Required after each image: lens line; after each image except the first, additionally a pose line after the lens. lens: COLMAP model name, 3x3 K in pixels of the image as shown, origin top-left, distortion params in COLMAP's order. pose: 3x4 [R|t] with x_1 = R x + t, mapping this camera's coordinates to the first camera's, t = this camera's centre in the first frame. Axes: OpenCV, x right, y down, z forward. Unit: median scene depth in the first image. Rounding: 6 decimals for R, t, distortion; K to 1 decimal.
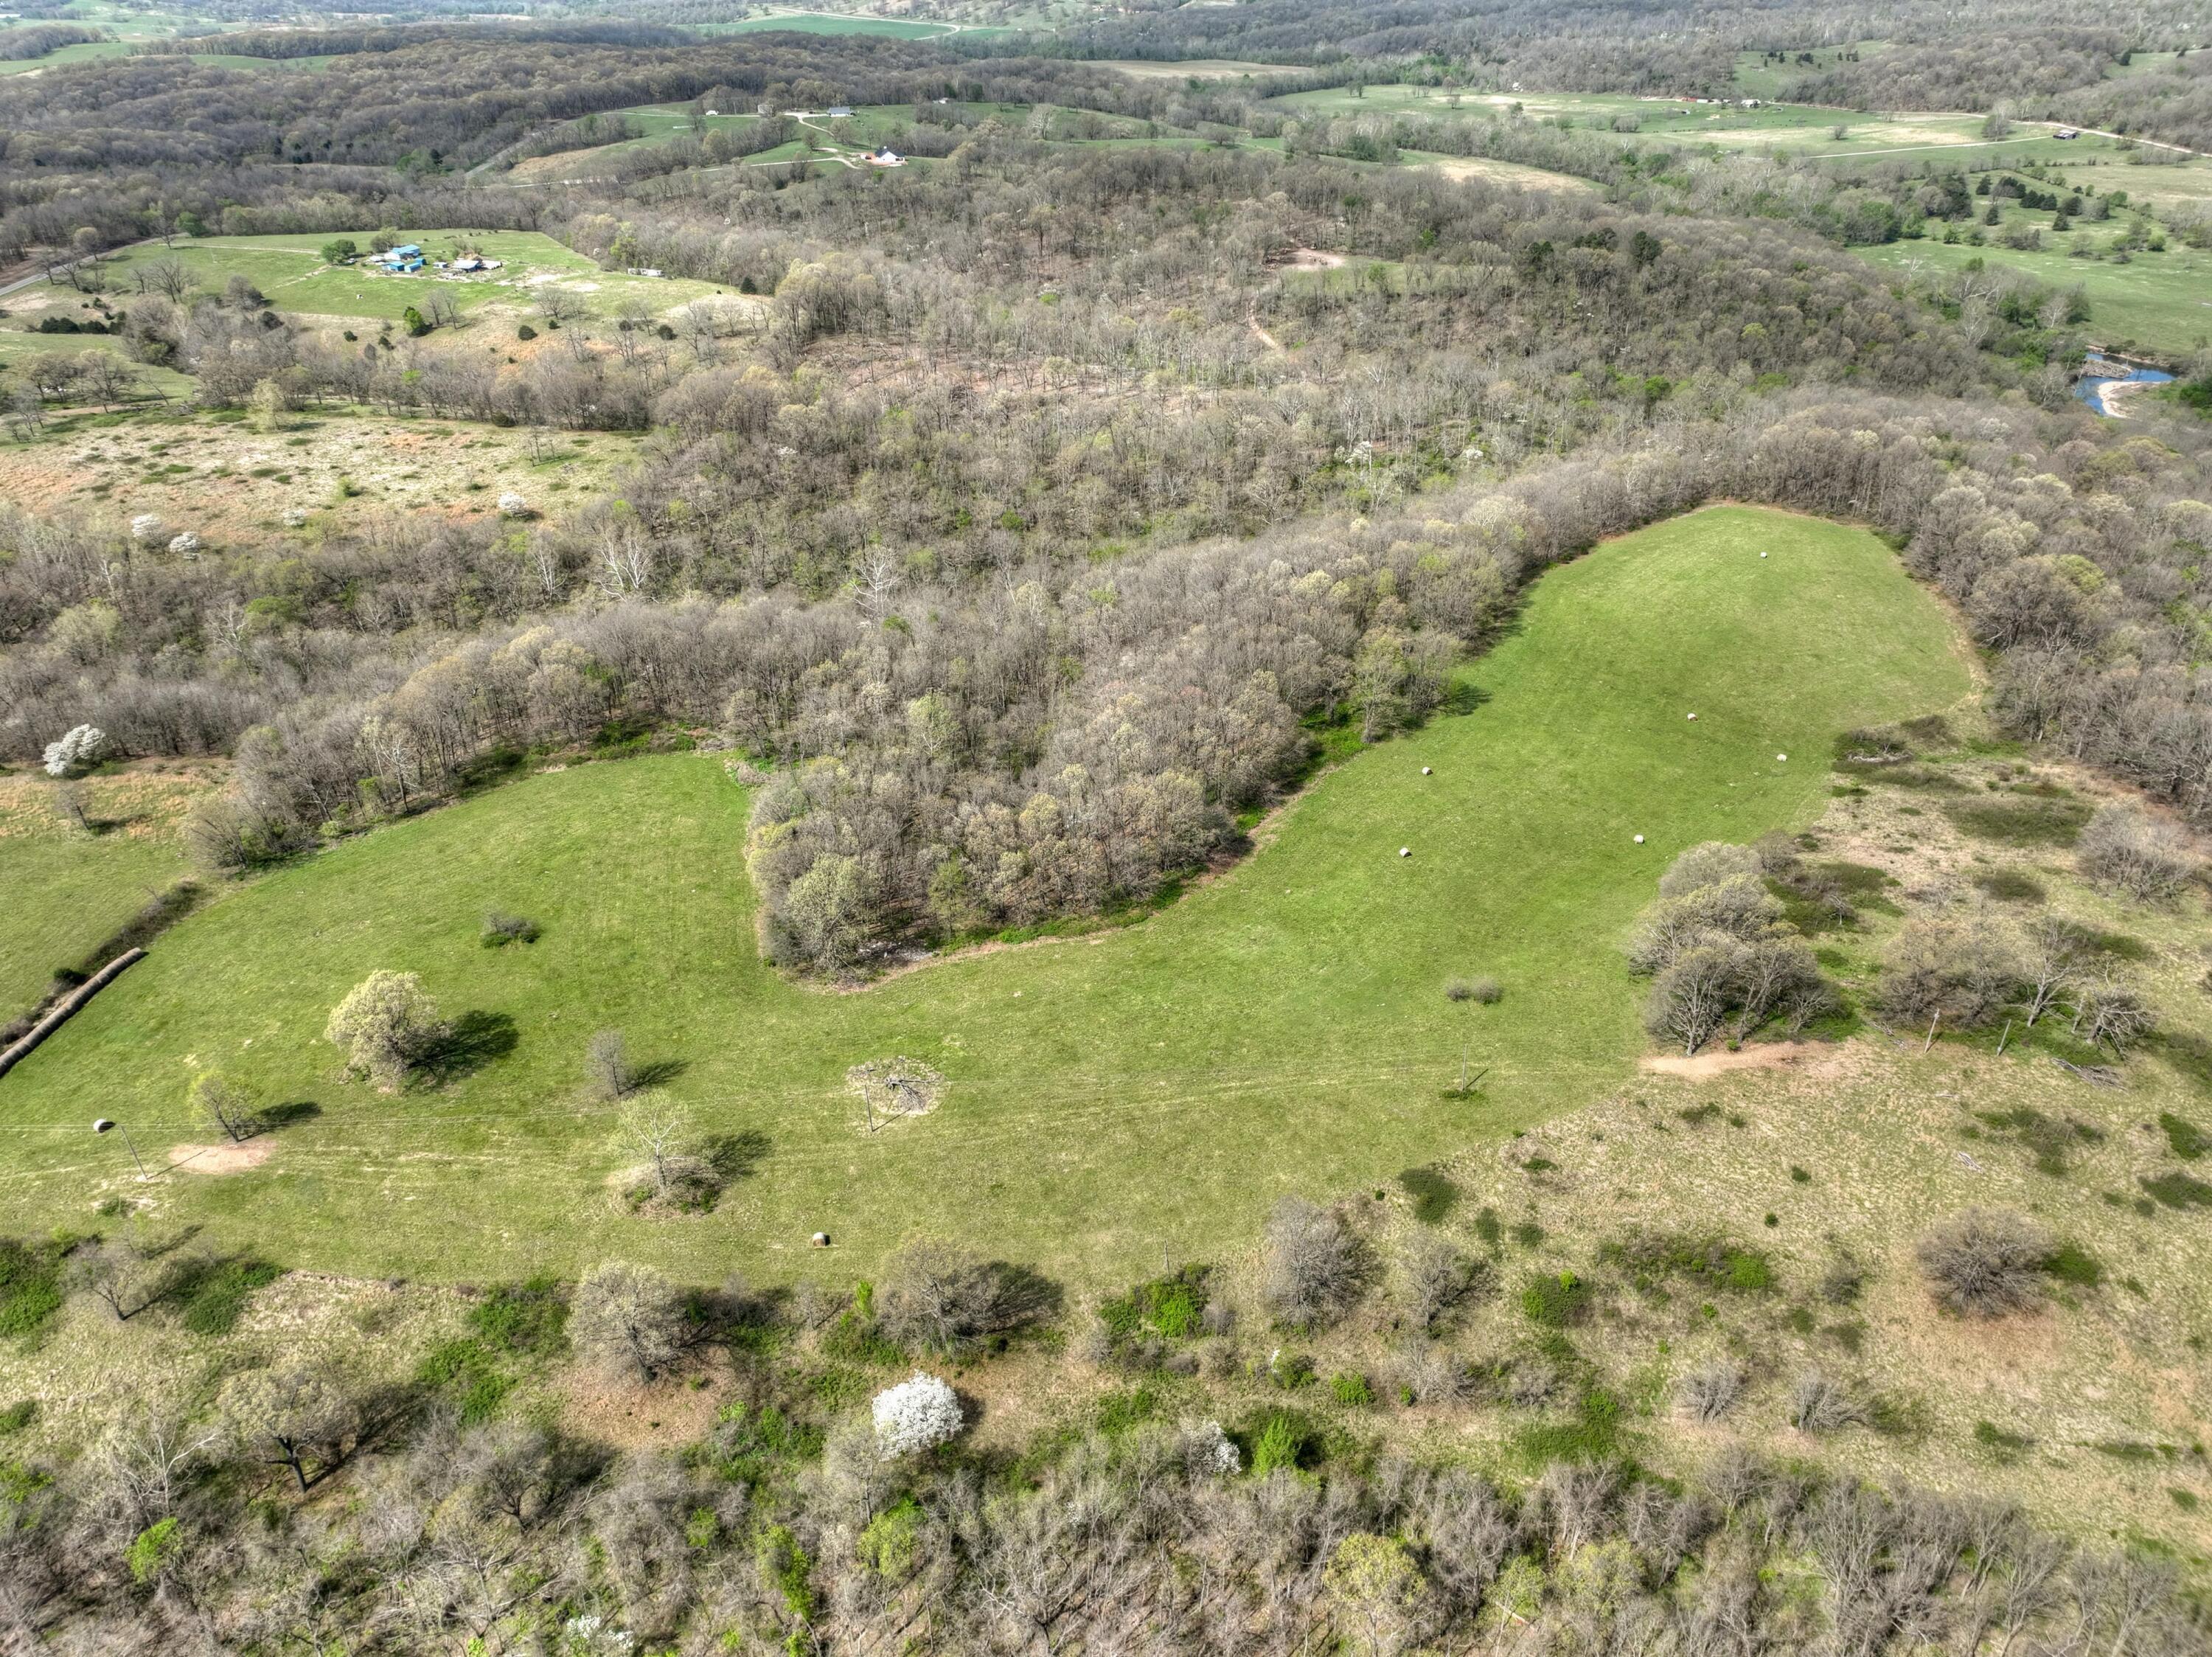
lens RADIAL K [[1557.6, 0, 1103.1], [0, 1557.6, 819.5], [0, 0, 1]] dist [-0.007927, 0.022986]
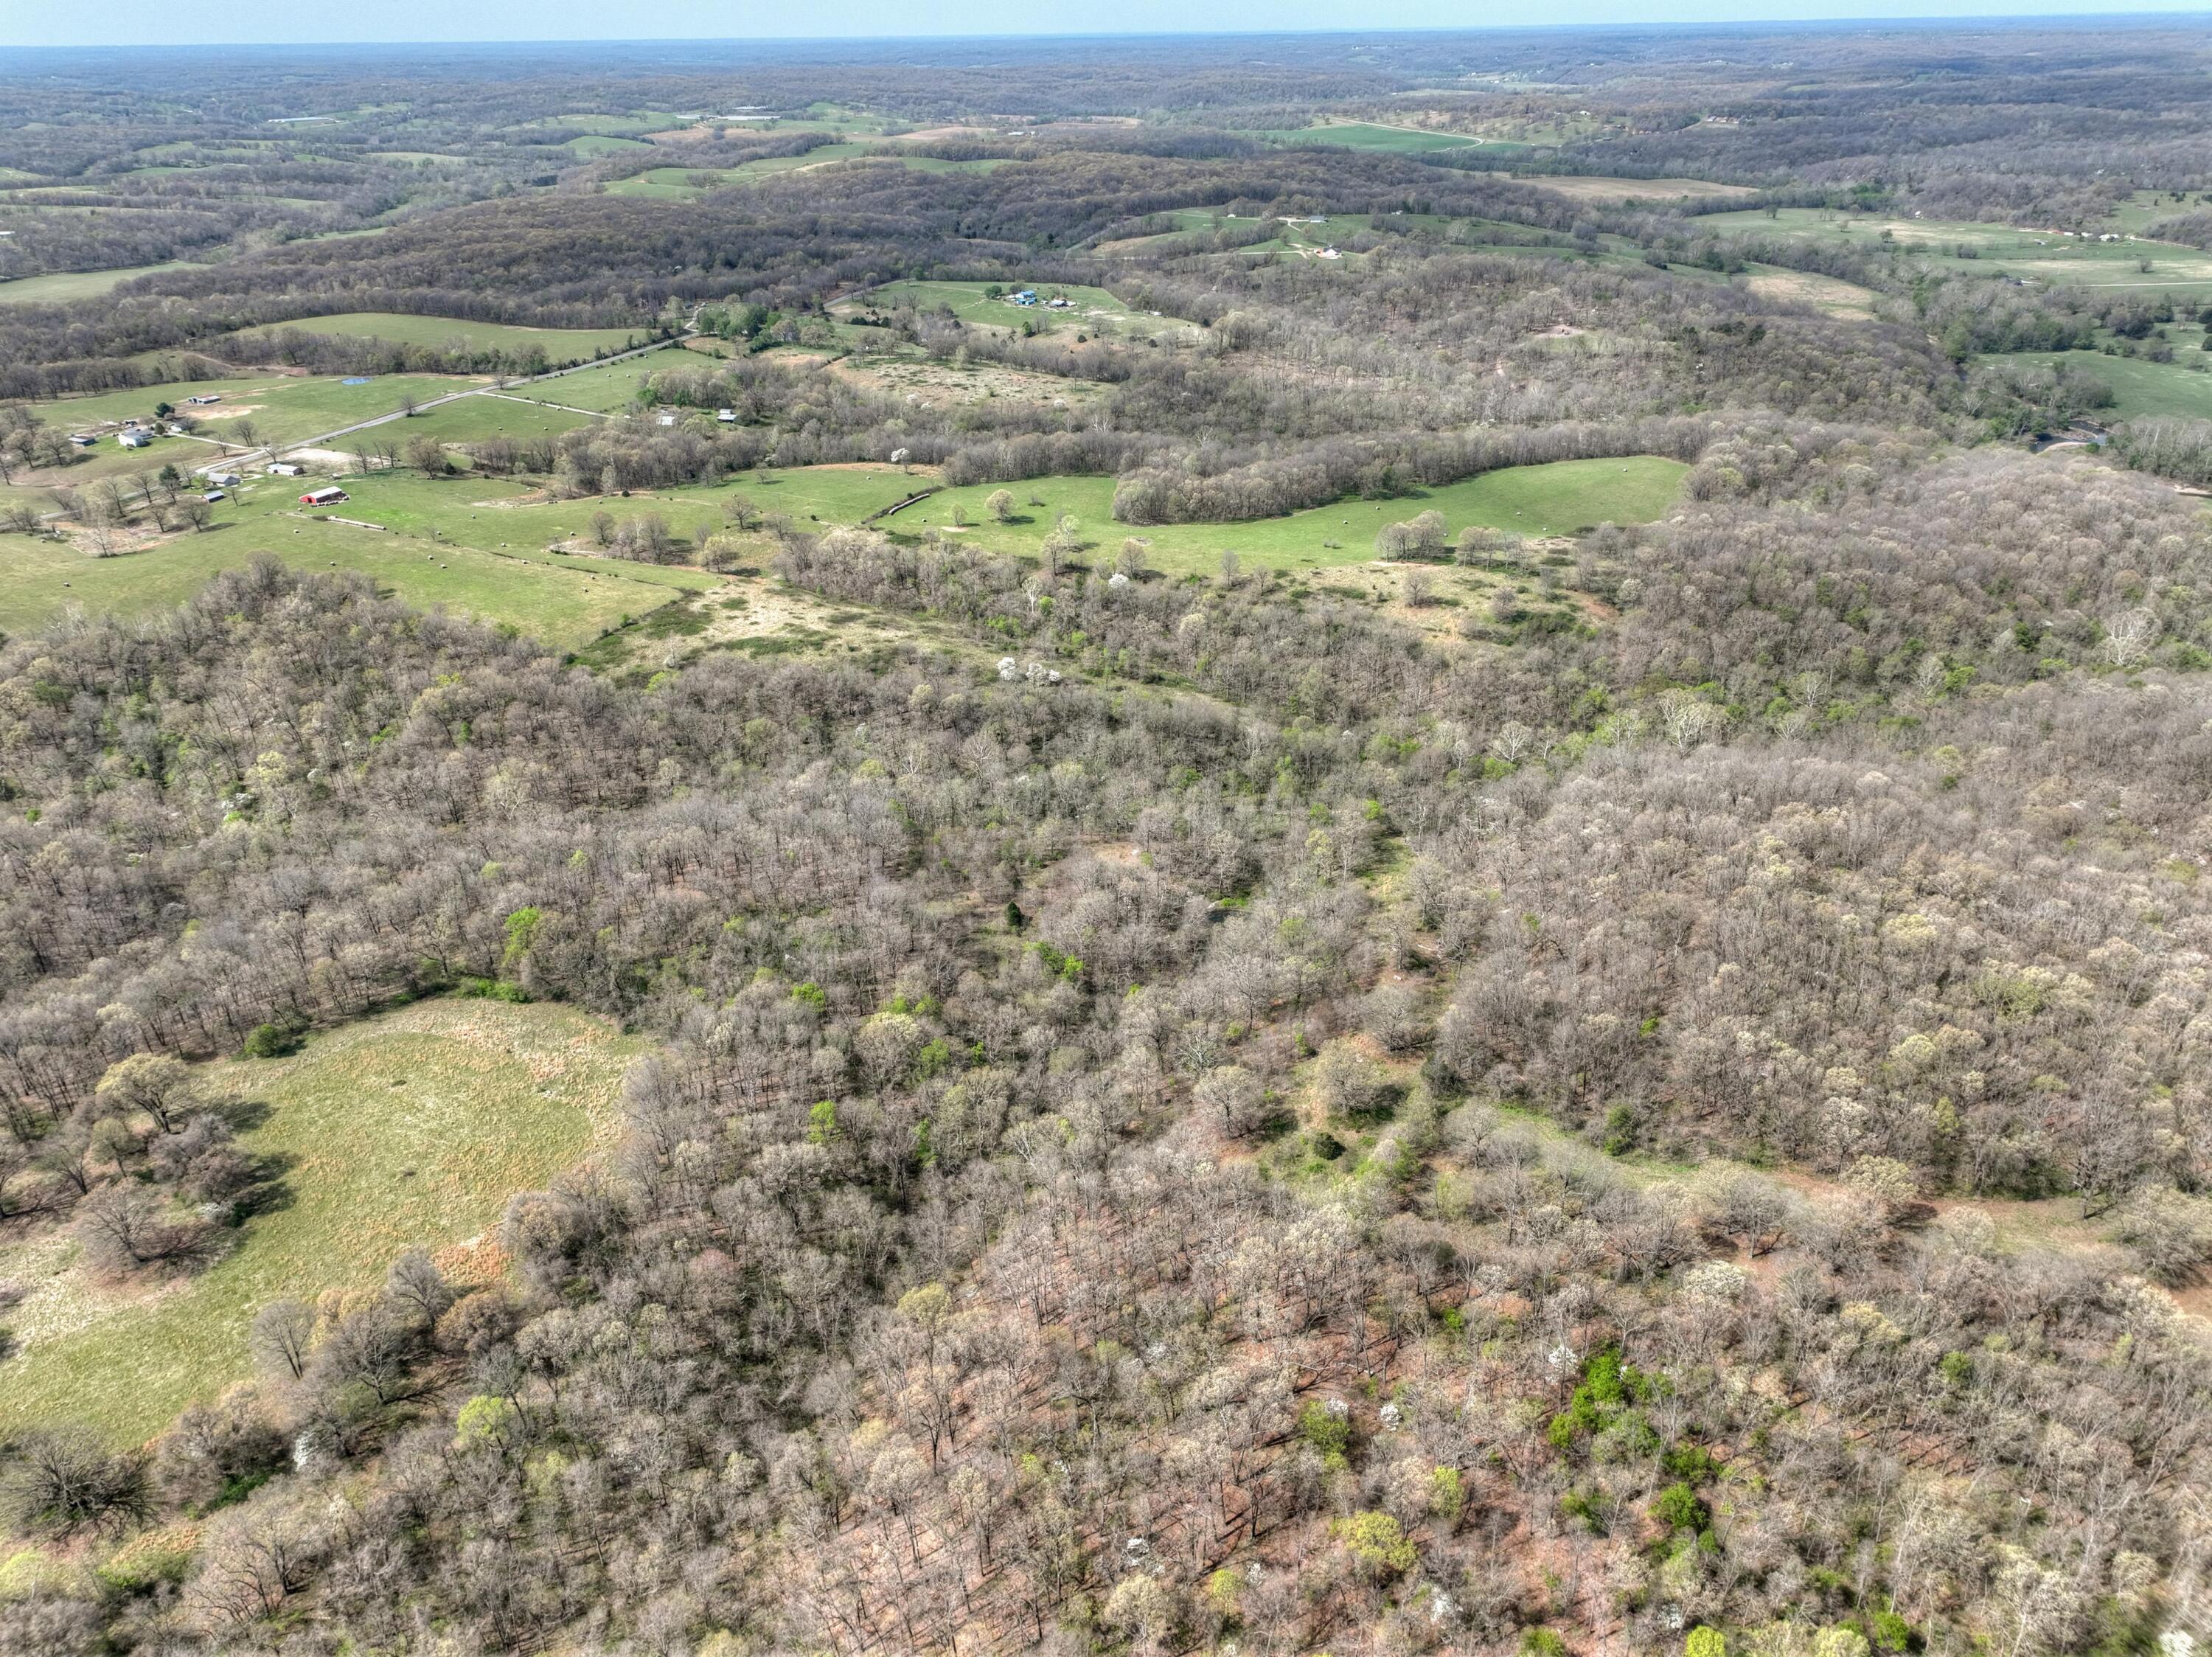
lens RADIAL K [[1518.5, 0, 1106.0], [0, 1518.5, 828.5], [0, 0, 1]] dist [-0.007074, 0.017621]
pose [[0.942408, 0.158843, -0.294341, 0.264896], [-0.168227, 0.985726, -0.006667, 0.253358], [0.289081, 0.055799, 0.955677, -0.647178]]
